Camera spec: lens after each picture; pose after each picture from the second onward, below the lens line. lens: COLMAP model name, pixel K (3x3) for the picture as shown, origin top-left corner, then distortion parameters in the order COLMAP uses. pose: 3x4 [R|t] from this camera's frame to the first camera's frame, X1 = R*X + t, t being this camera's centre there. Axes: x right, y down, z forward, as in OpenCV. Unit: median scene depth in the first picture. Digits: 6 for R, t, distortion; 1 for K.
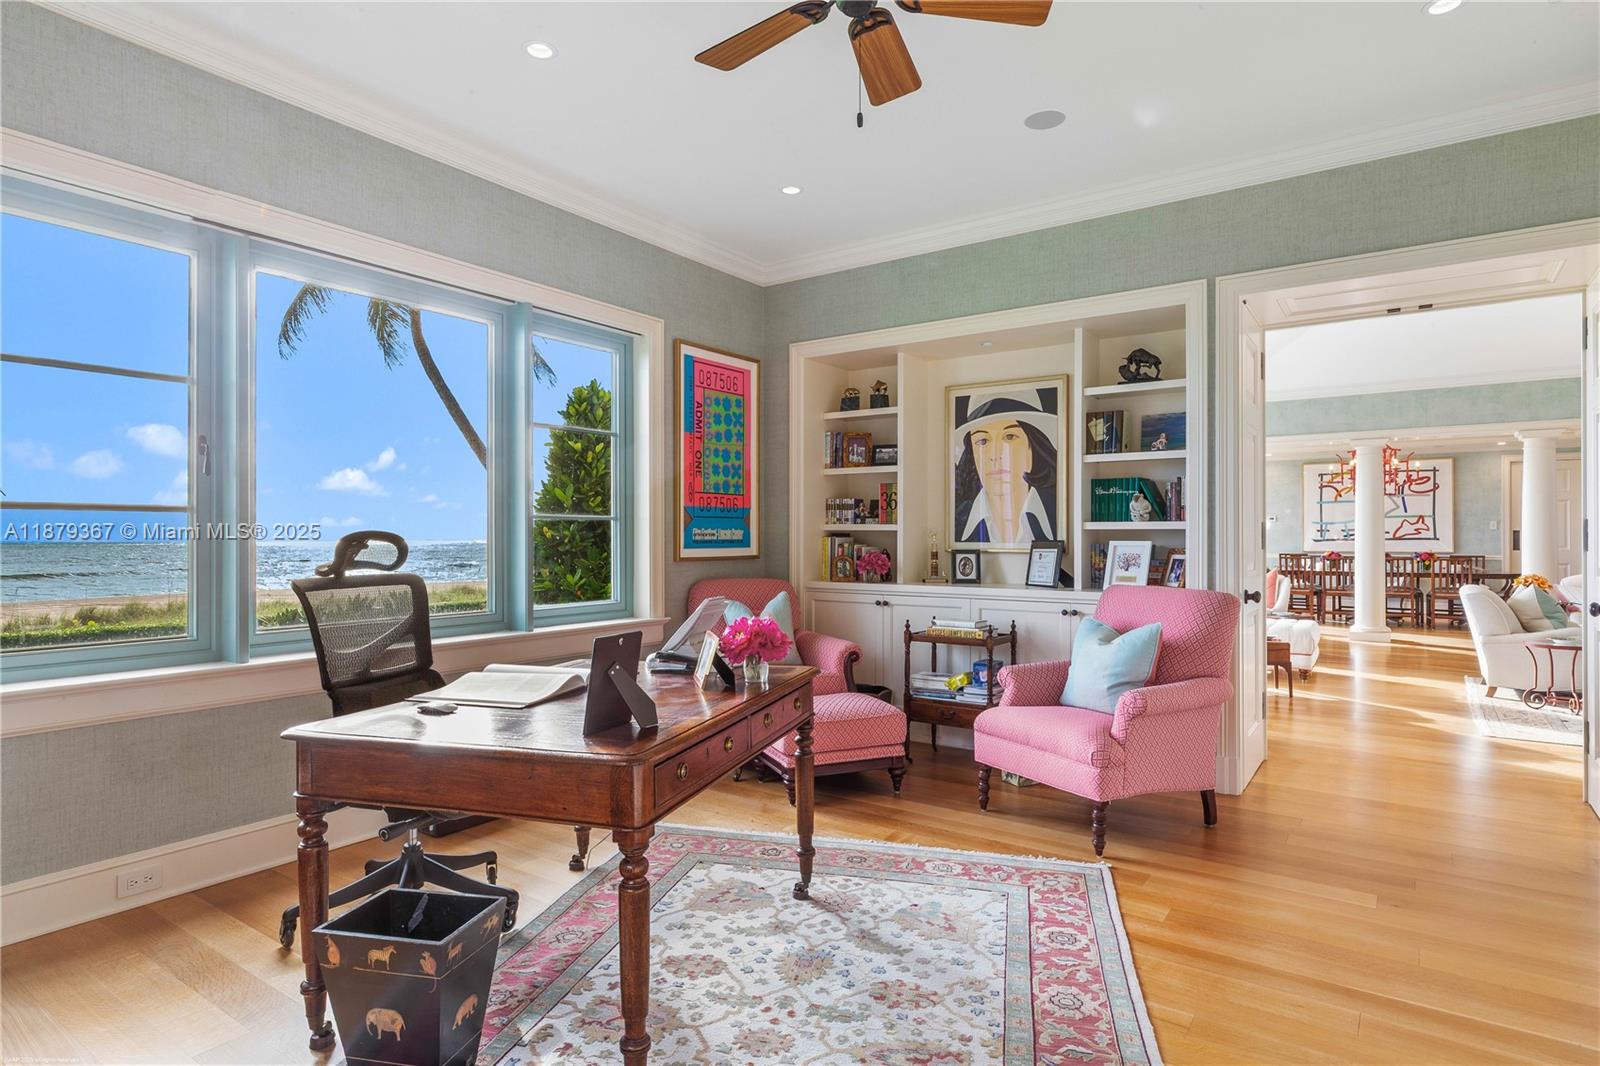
lens RADIAL K [[872.3, 0, 804.2], [0, 872.3, 533.7], [0, 0, 1]] dist [-0.001353, 0.000606]
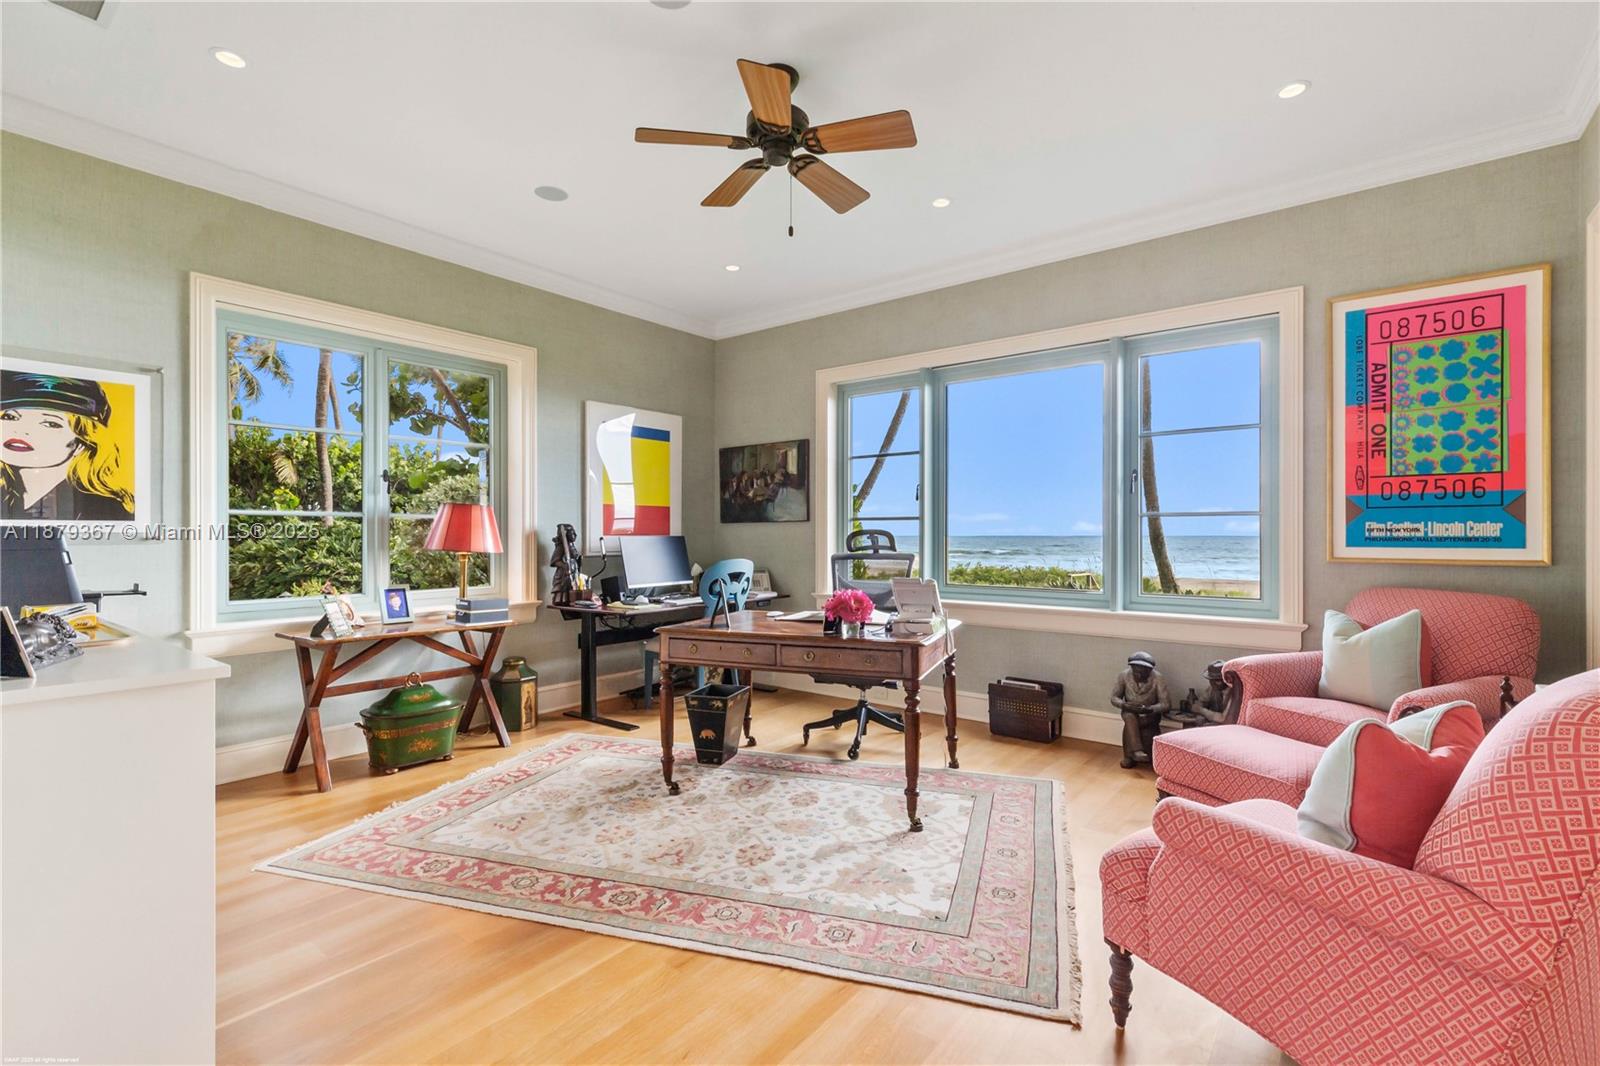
lens RADIAL K [[723.8, 0, 800.3], [0, 723.8, 536.5], [0, 0, 1]] dist [0.004251, -0.001021]
pose [[-0.070401, 0.004498, -0.997509, 1.120218], [0.004608, 0.999981, 0.004184, 0.003624], [0.997508, -0.004302, -0.070420, 1.009513]]
